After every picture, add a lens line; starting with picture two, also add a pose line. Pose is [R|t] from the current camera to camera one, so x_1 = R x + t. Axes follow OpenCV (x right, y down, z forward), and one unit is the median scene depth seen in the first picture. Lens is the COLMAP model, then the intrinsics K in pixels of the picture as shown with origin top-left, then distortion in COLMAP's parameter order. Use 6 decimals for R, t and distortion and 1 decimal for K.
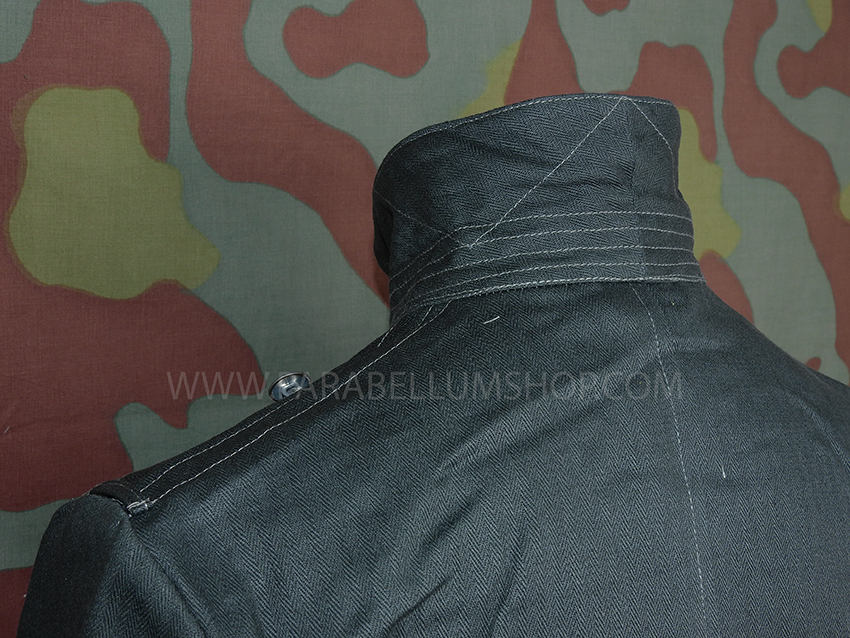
lens RADIAL K [[1182.5, 0, 424.6], [0, 1182.5, 318.6], [0, 0, 1]] dist [-0.037884, 0.000000]
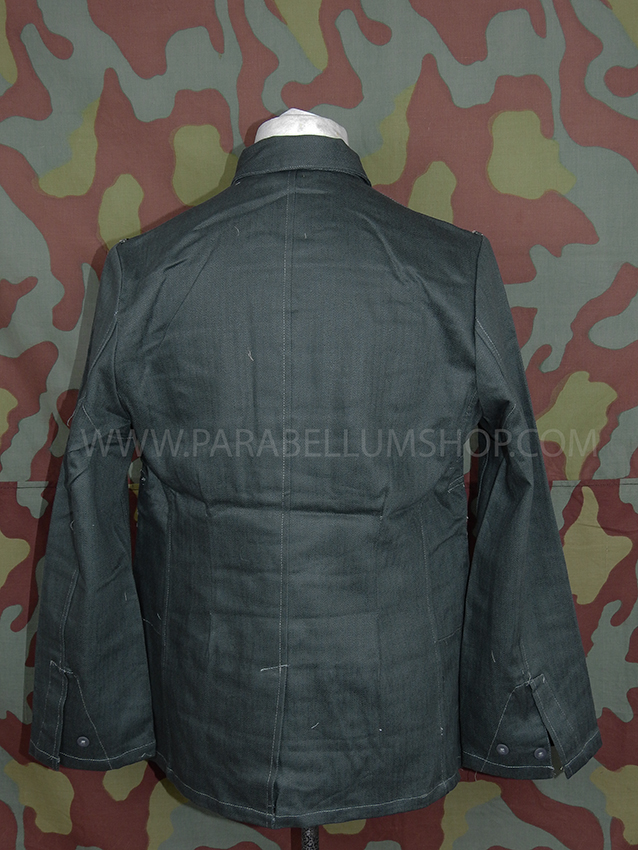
lens RADIAL K [[1182.5, 0, 318.4], [0, 1182.5, 417.6], [0, 0, 1]] dist [-0.037884, 0.000000]
pose [[0.794610, 0.039665, -0.605824, 1.123640], [-0.044332, 0.998990, 0.007259, 0.305173], [0.605500, 0.021089, 0.795566, -0.641736]]
